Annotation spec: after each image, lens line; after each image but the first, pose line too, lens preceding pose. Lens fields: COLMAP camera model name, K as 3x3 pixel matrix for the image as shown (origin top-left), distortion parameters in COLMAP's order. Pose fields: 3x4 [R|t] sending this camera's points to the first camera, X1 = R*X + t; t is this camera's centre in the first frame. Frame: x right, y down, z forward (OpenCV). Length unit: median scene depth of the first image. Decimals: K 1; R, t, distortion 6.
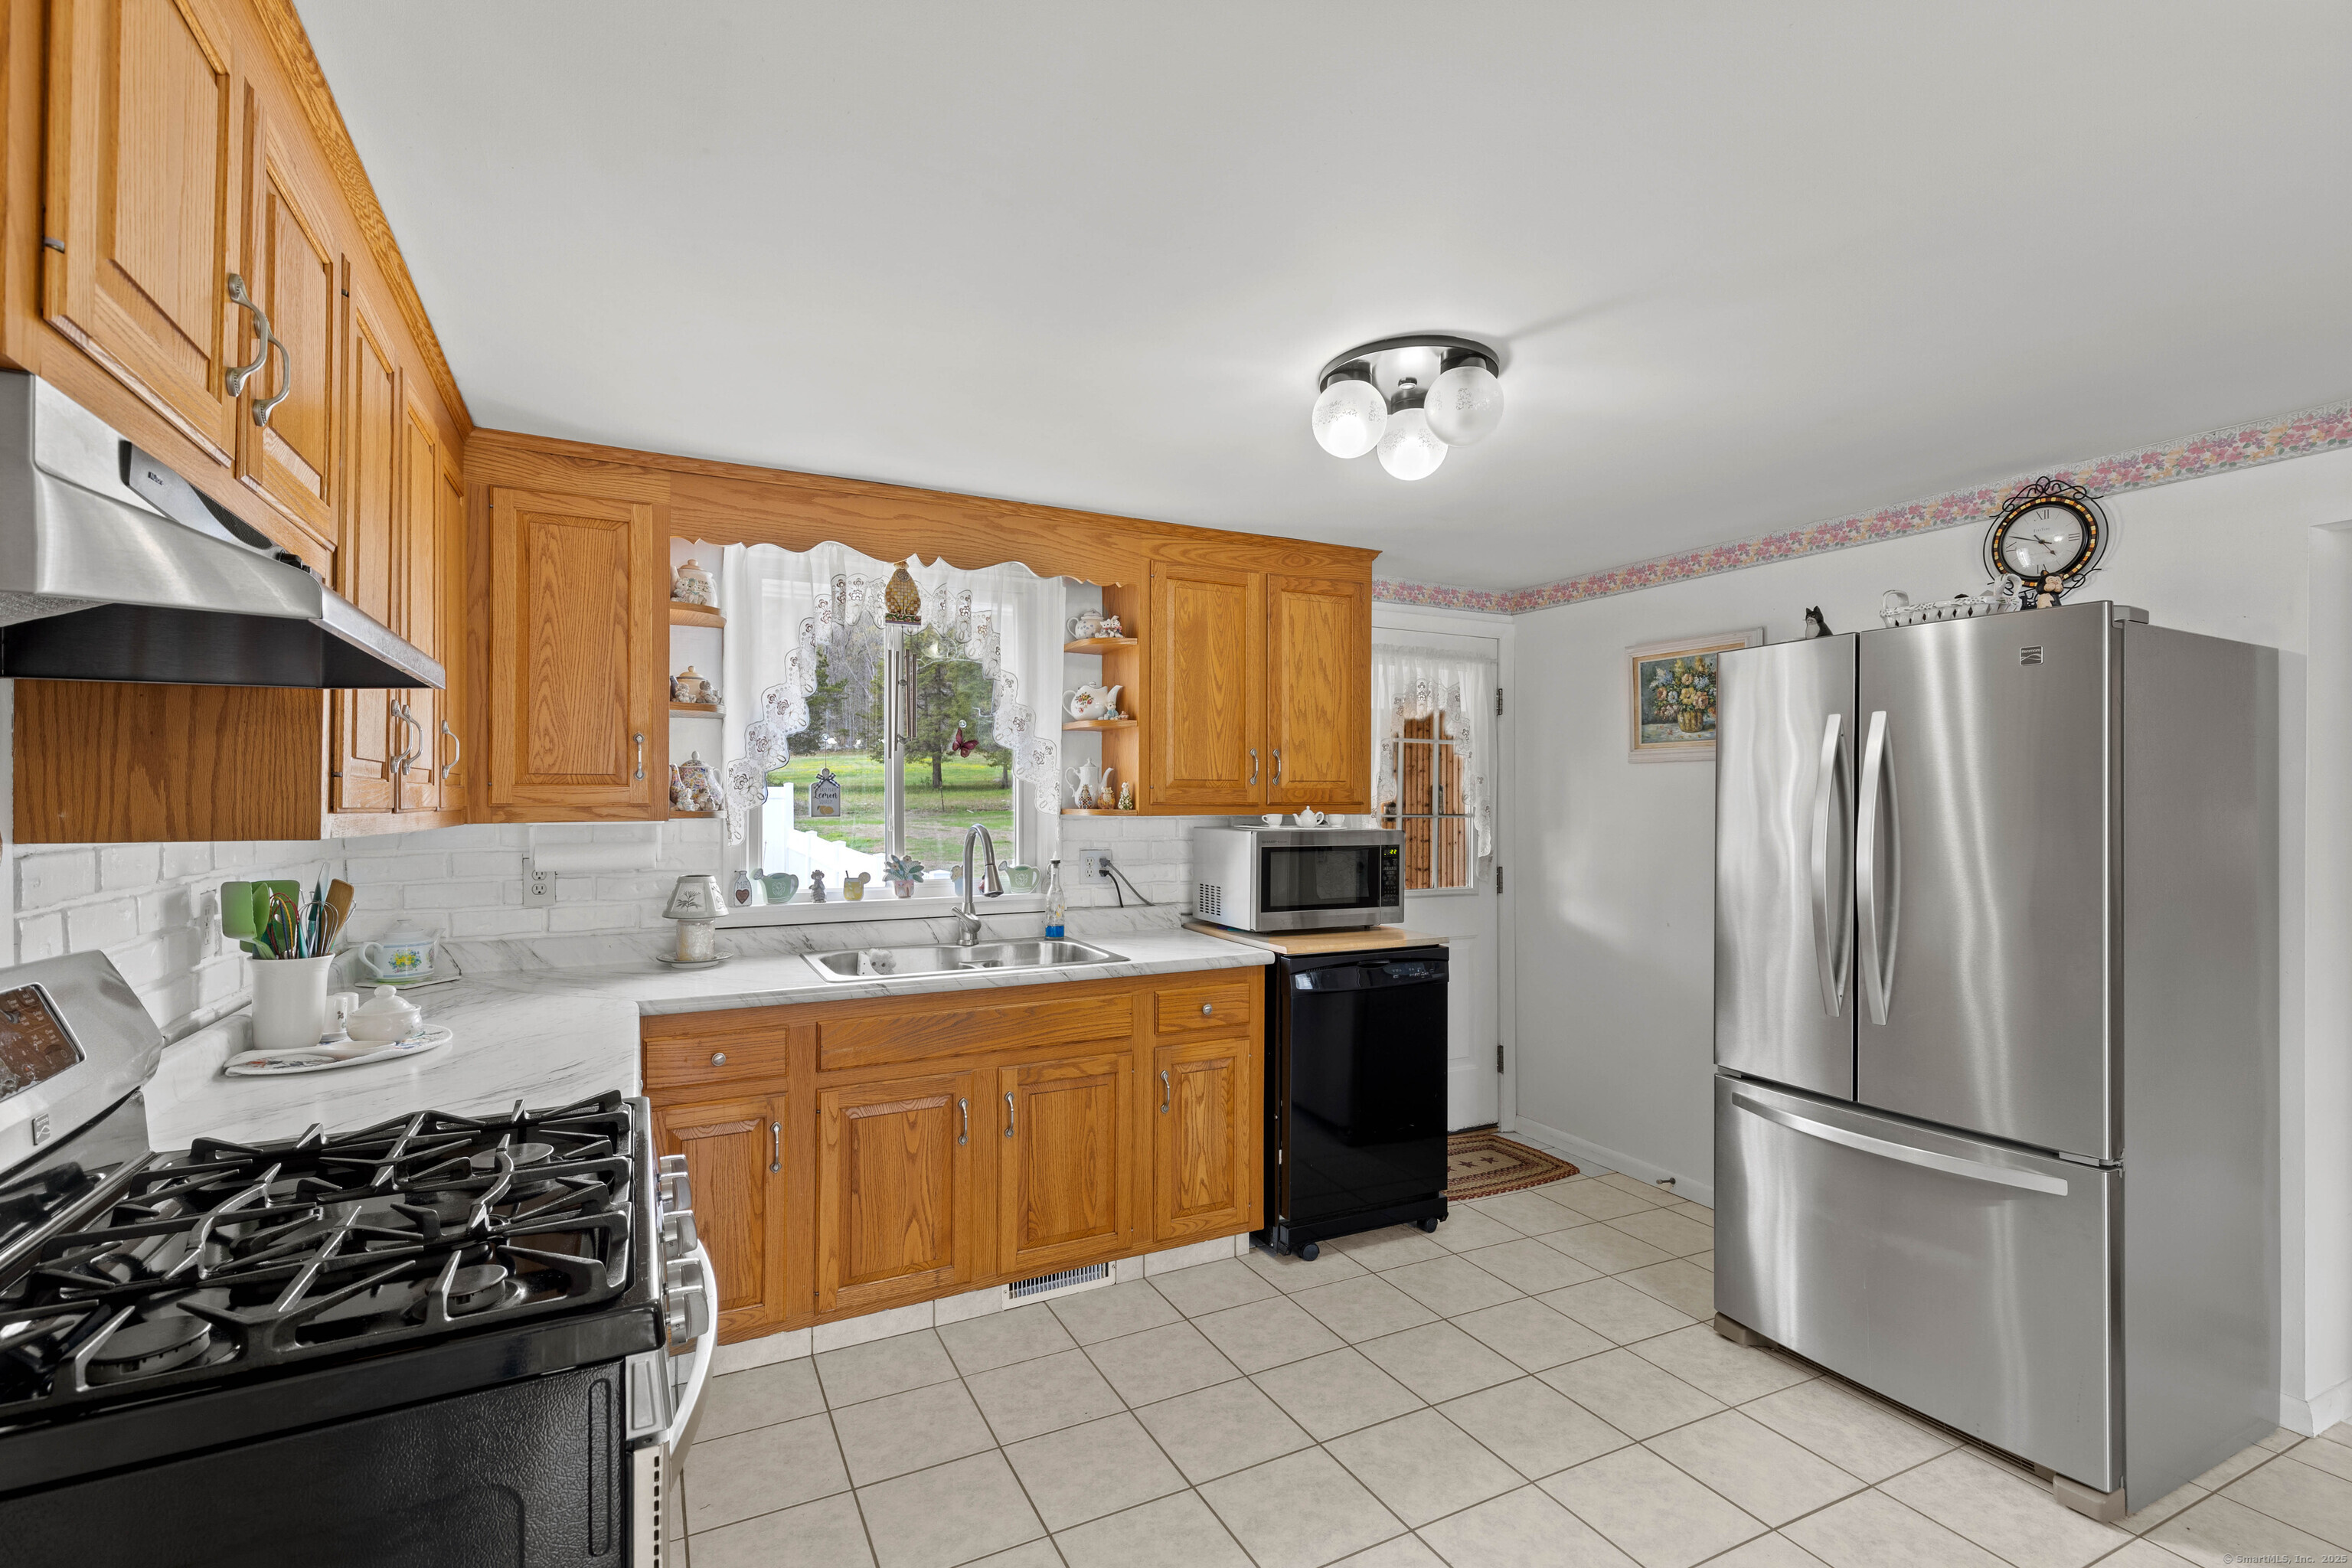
lens RADIAL K [[1048.8, 0, 1169.4], [0, 1048.8, 785.4], [0, 0, 1]] dist [-0.000900, -0.000553]
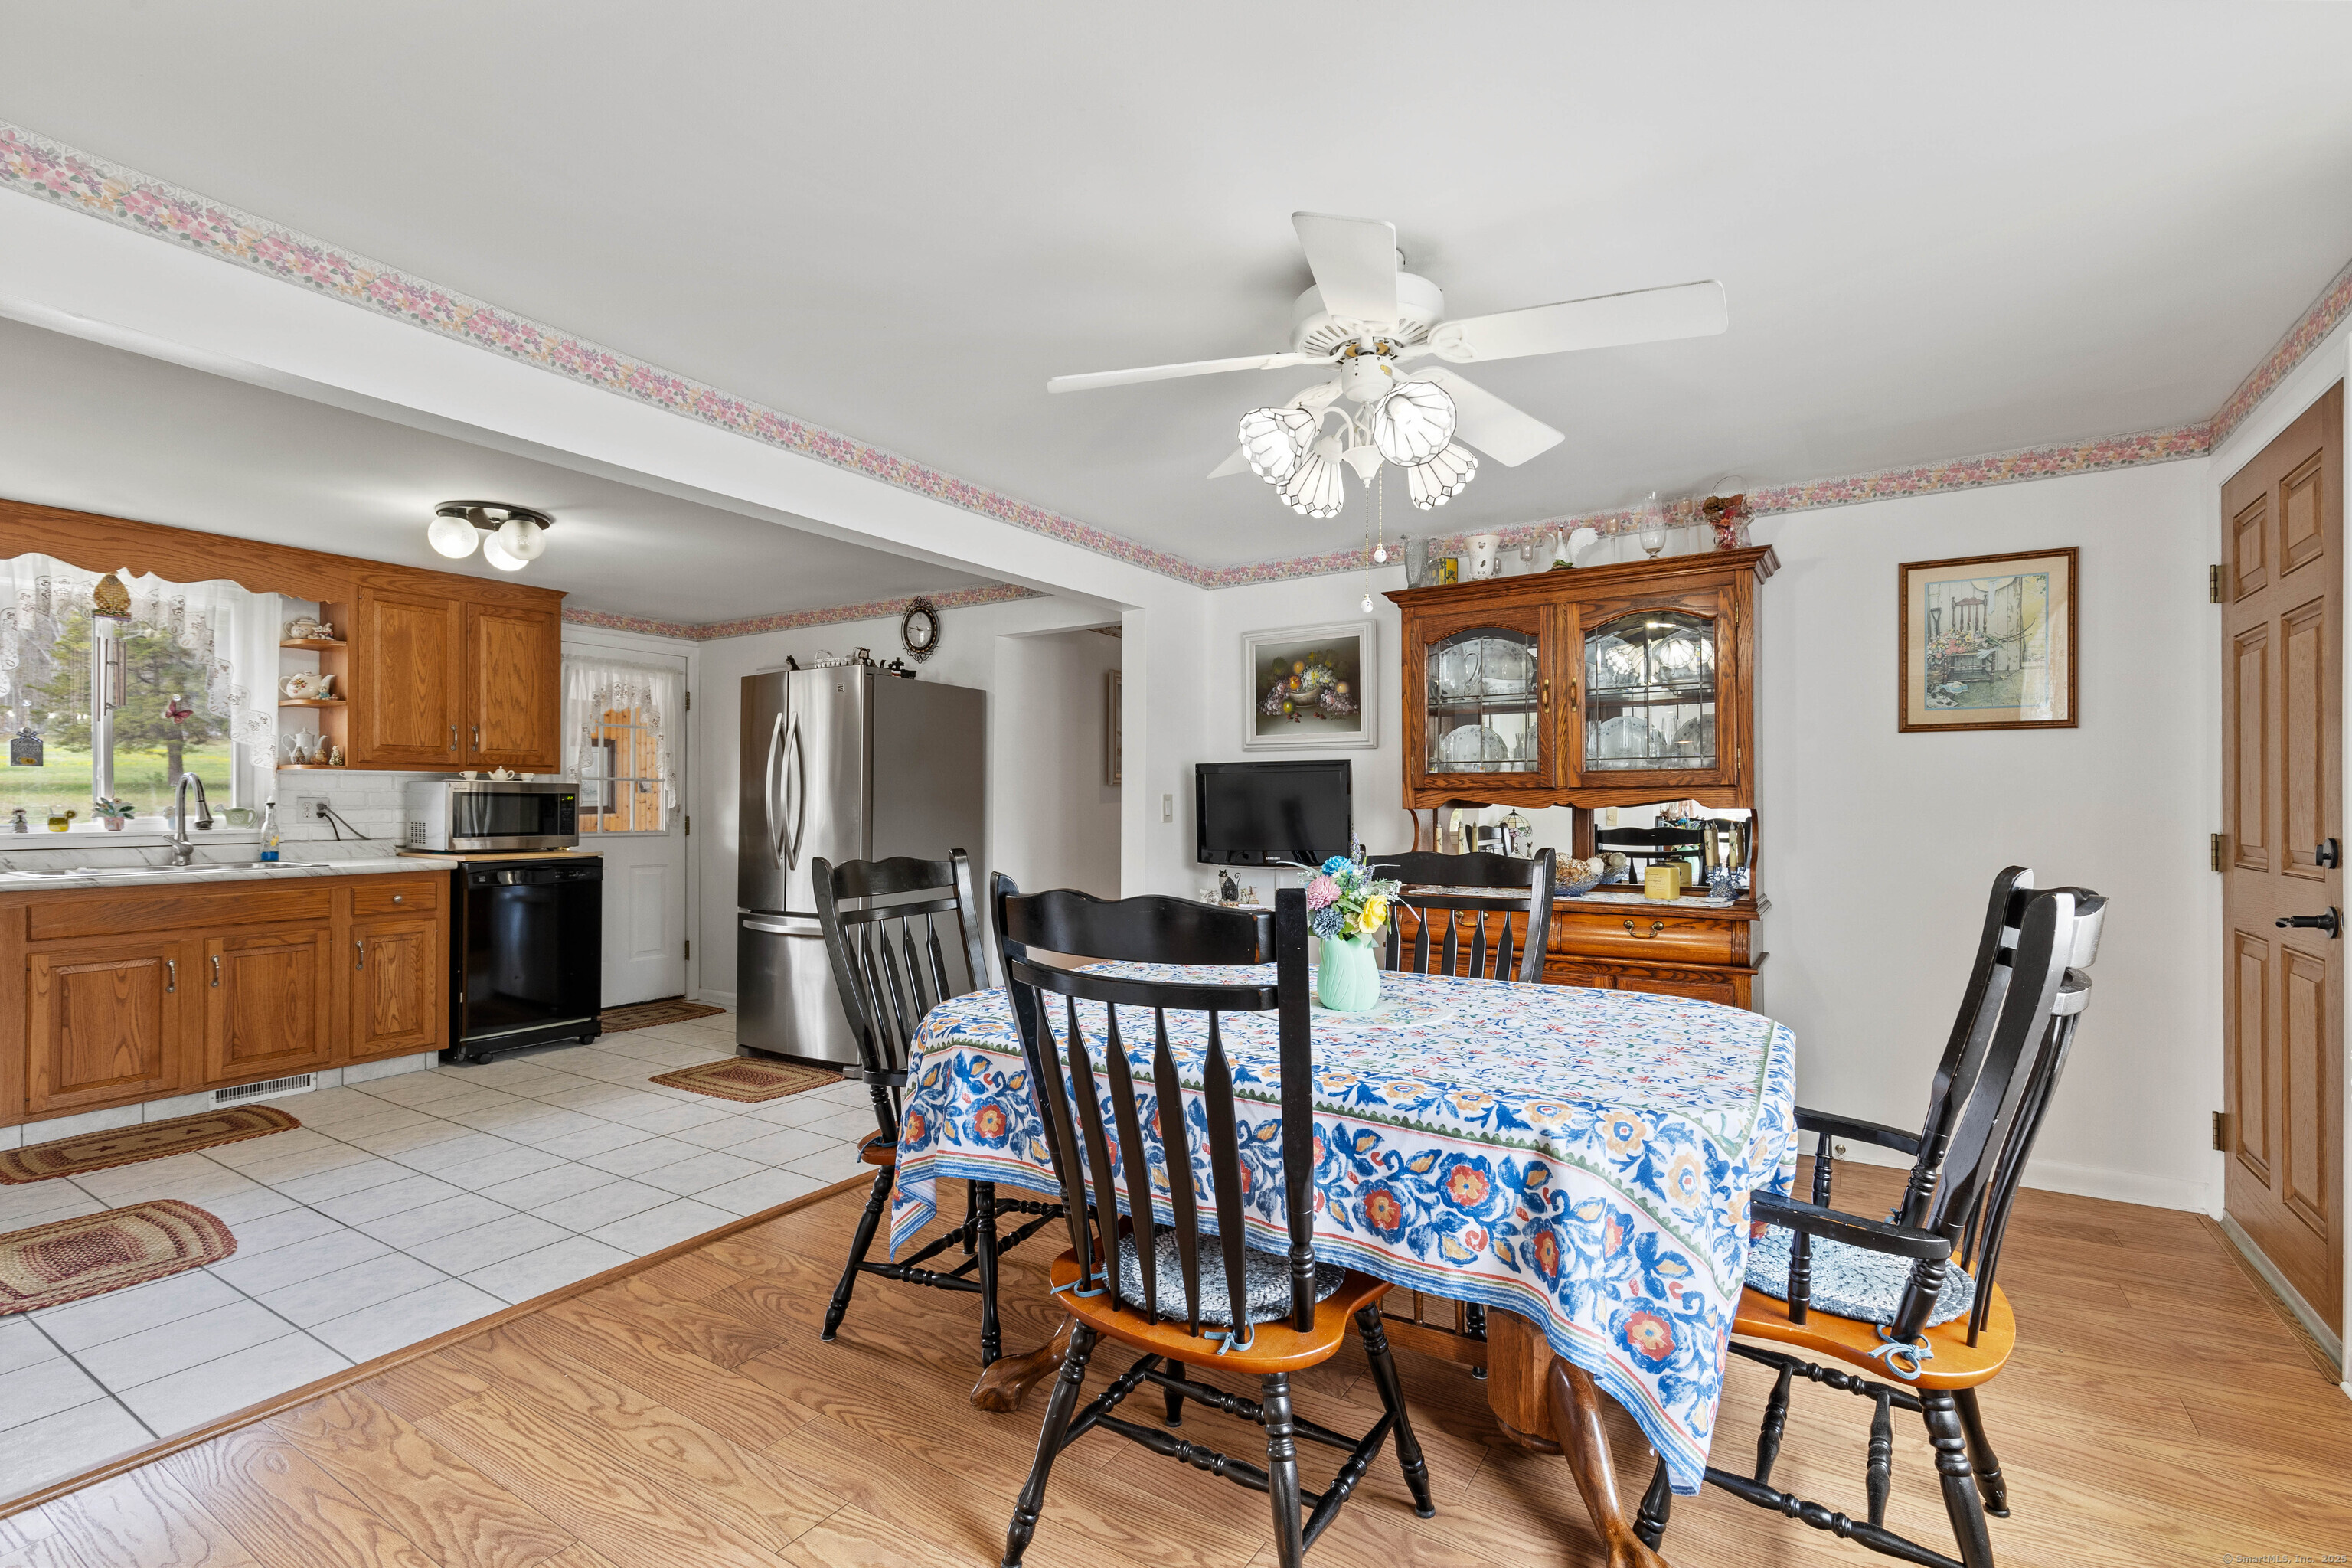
lens RADIAL K [[1048.8, 0, 1182.4], [0, 1048.8, 795.4], [0, 0, 1]] dist [-0.000900, -0.000553]
pose [[0.854752, 0.000446, 0.519036, 0.203654], [-0.003043, 0.999987, 0.004153, 0.056137], [-0.519027, -0.005129, 0.854742, -0.790122]]
